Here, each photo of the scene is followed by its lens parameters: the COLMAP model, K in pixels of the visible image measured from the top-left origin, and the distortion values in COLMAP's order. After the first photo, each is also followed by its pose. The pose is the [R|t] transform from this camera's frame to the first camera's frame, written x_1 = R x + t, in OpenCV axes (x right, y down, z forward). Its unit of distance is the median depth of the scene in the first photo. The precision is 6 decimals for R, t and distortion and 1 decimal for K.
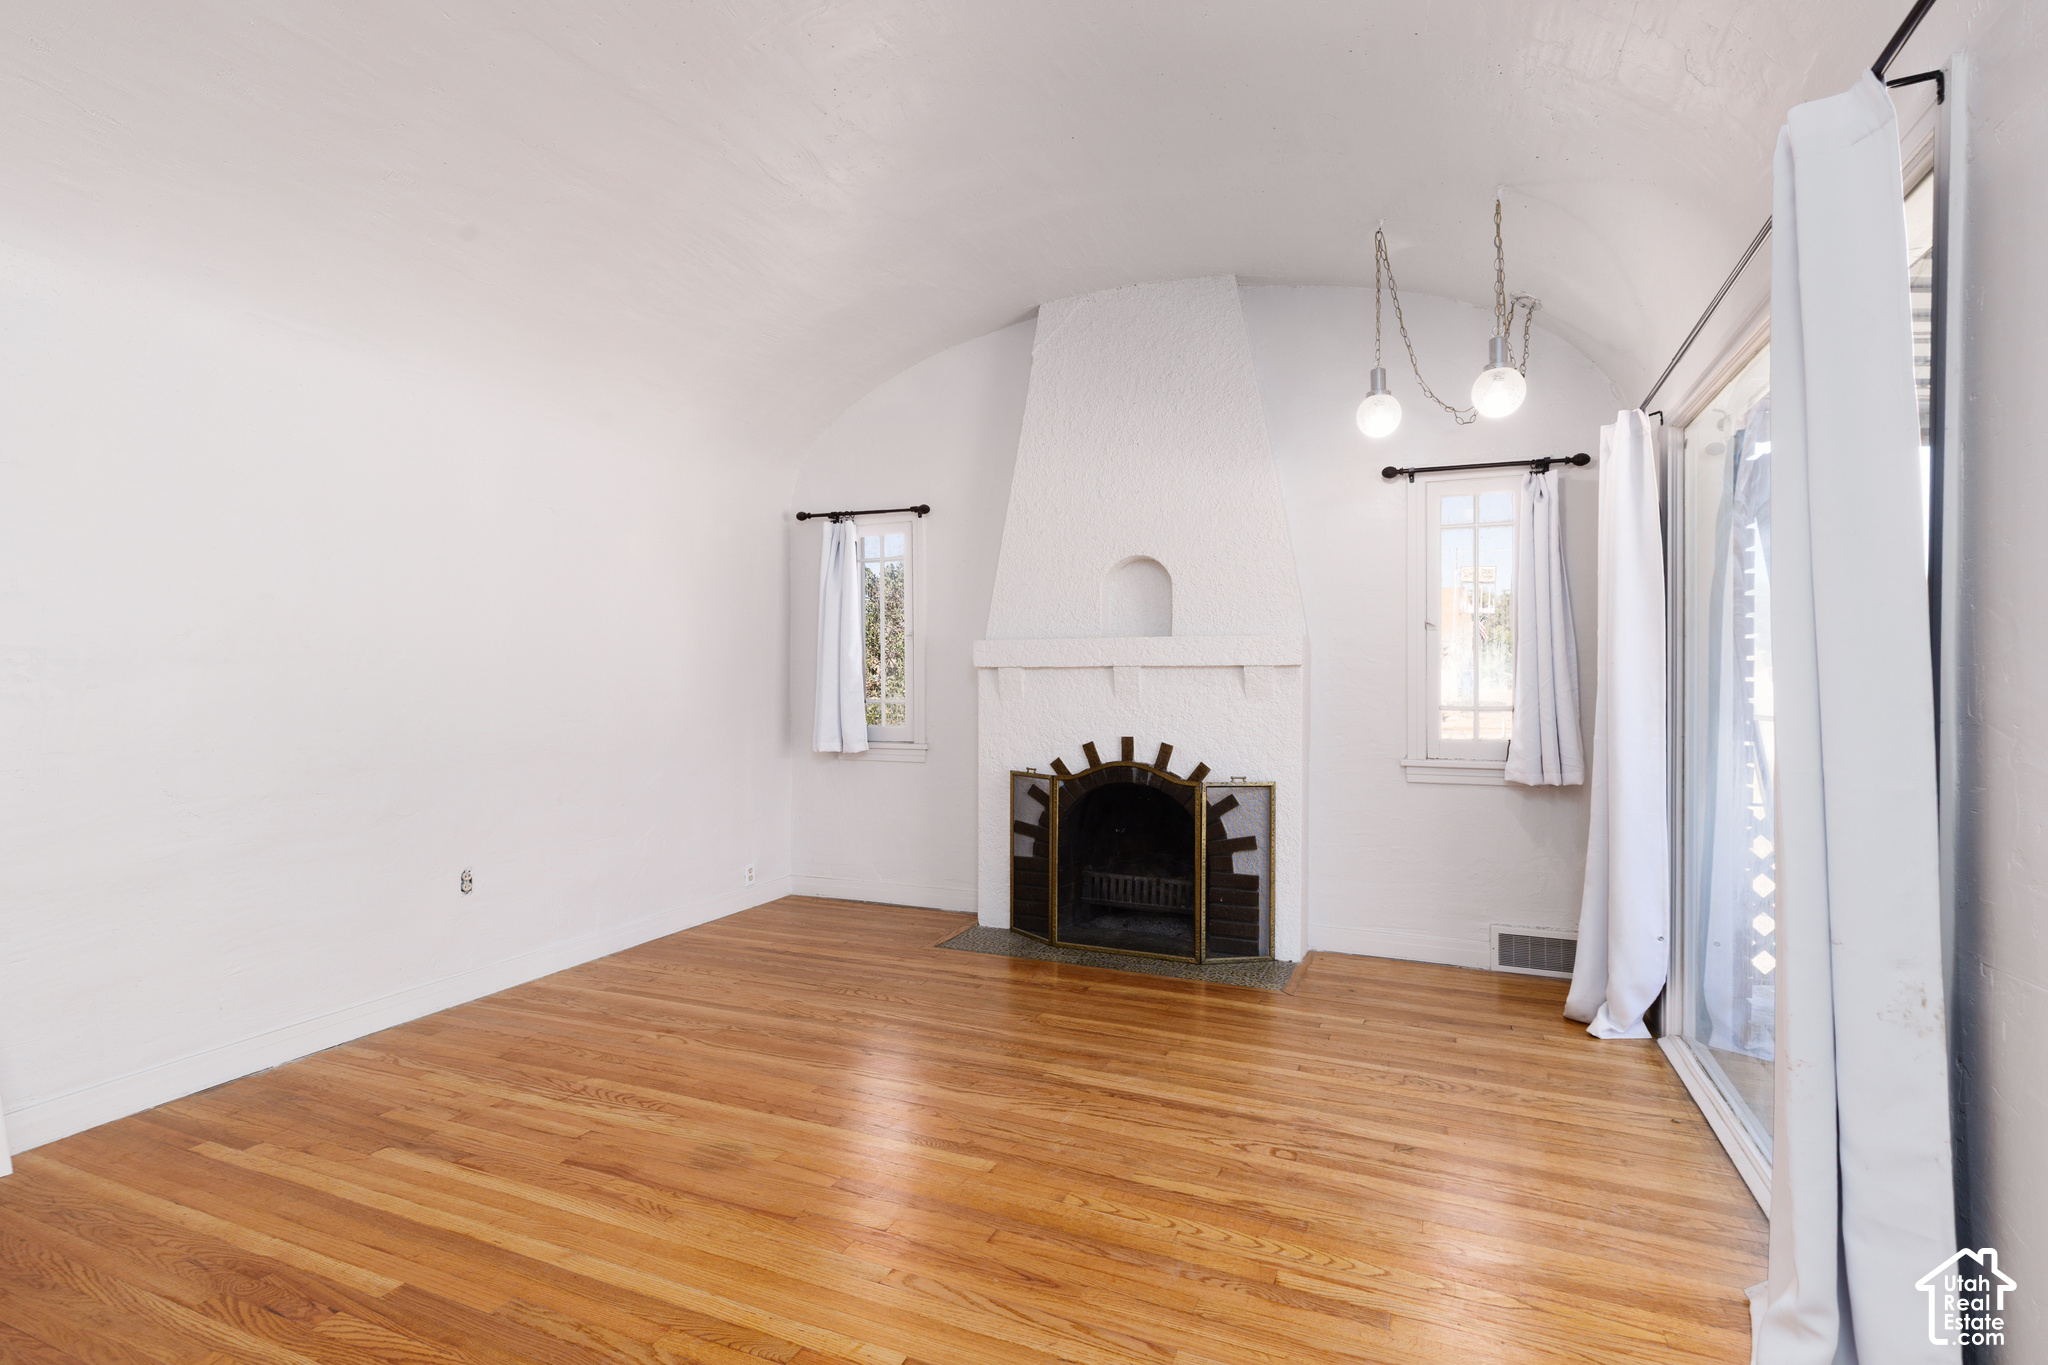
lens RADIAL K [[973.3, 0, 1034.9], [0, 973.3, 685.0], [0, 0, 1]] dist [0.005341, 0.000208]
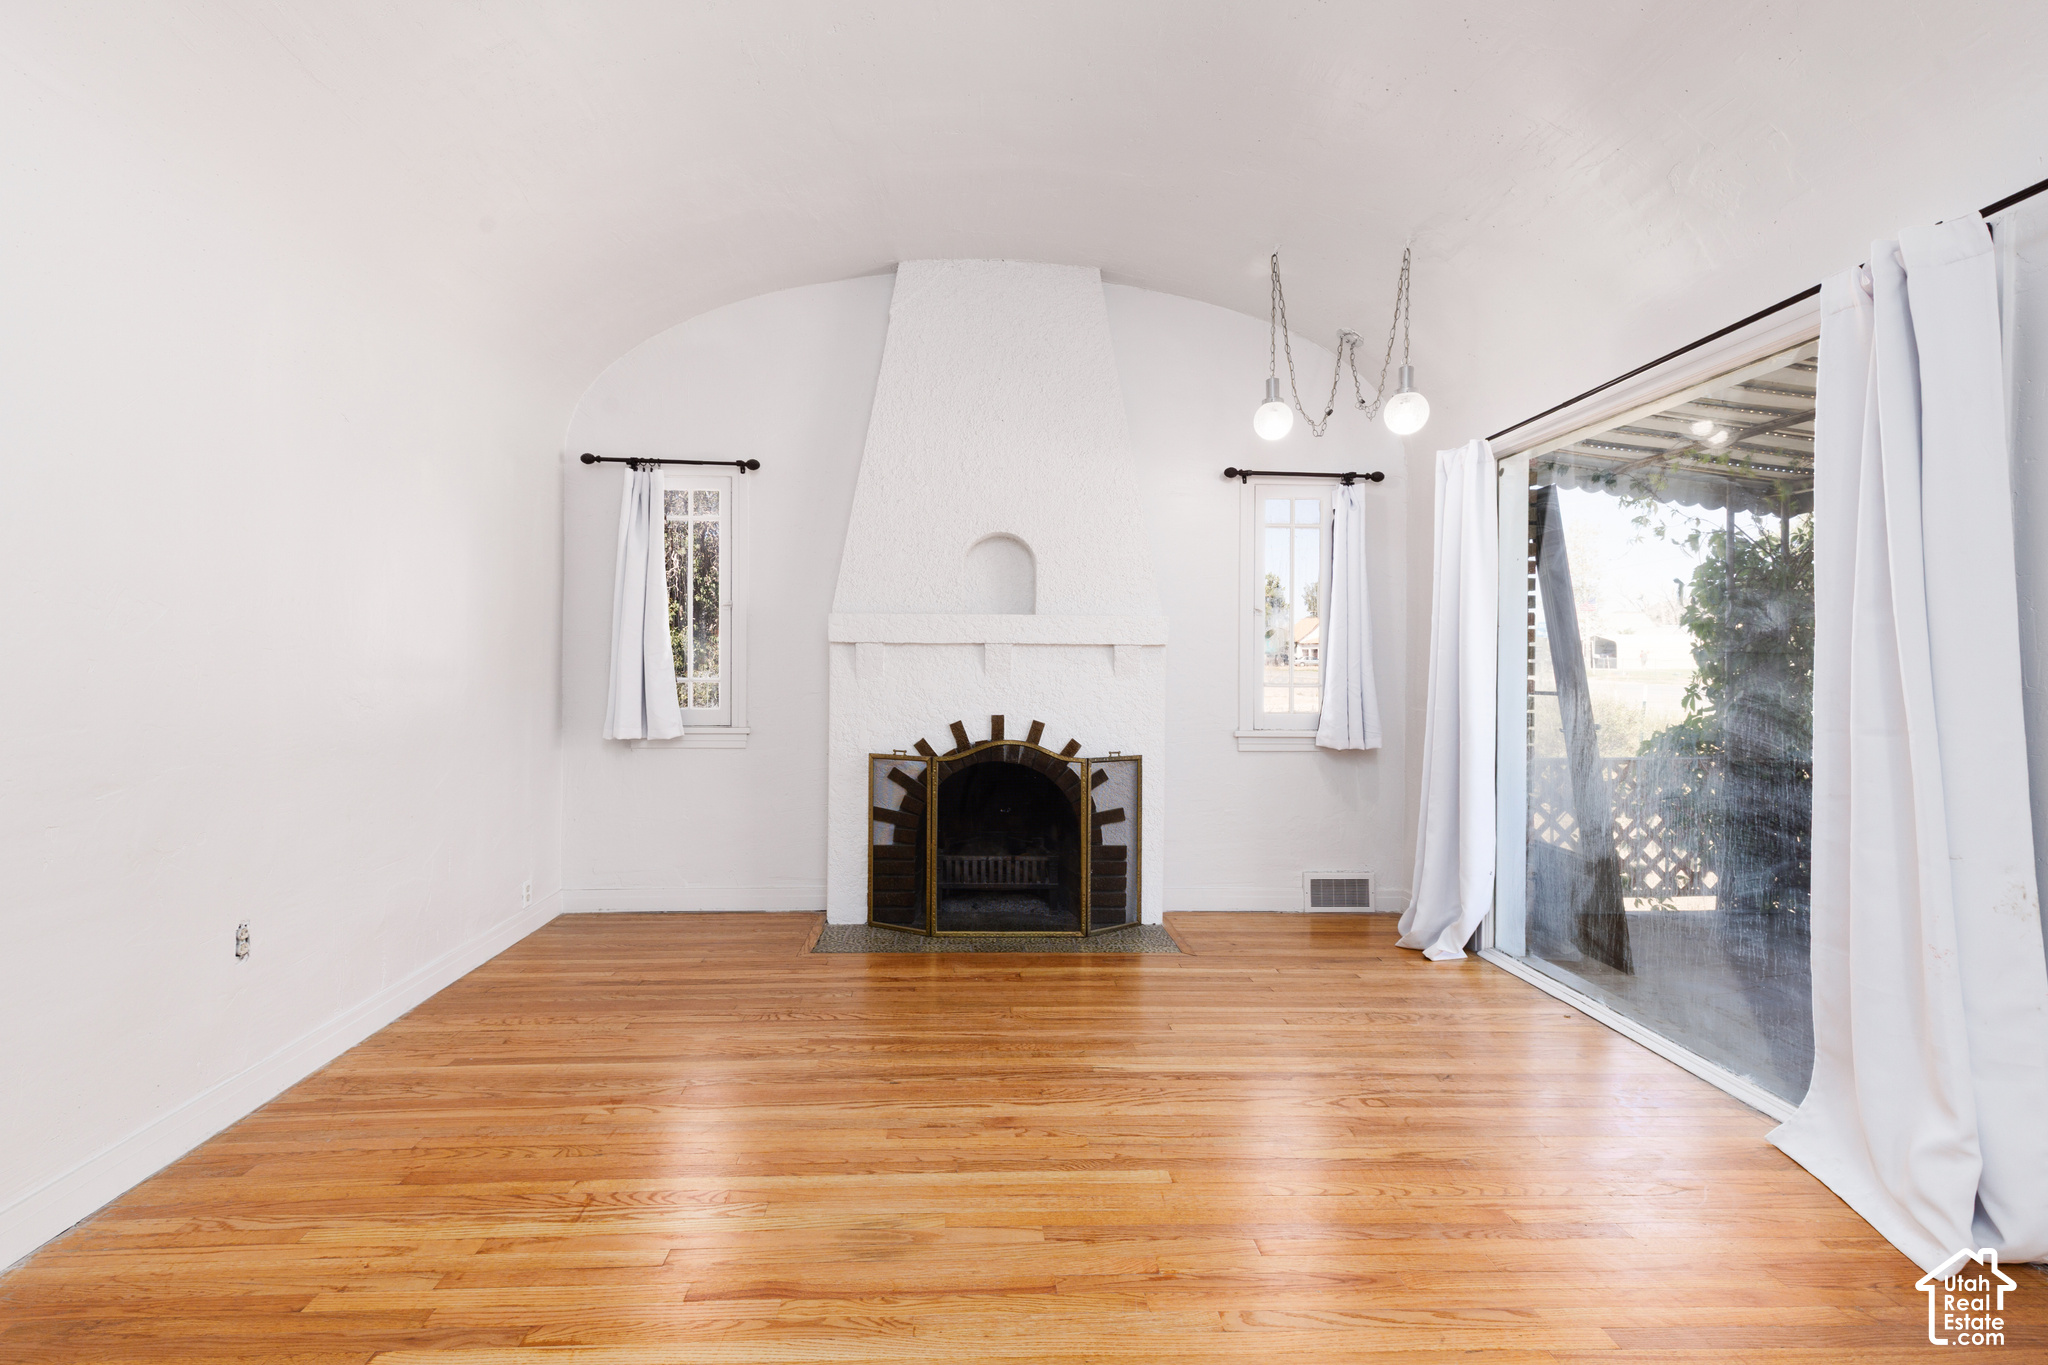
lens RADIAL K [[946.9, 0, 997.3], [0, 946.9, 657.5], [0, 0, 1]] dist [0.003681, 0.000434]
pose [[0.902941, 0.008526, 0.429679, -0.344395], [-0.005850, 0.999954, -0.007547, 0.002261], [-0.429724, 0.004301, 0.902950, 0.143933]]
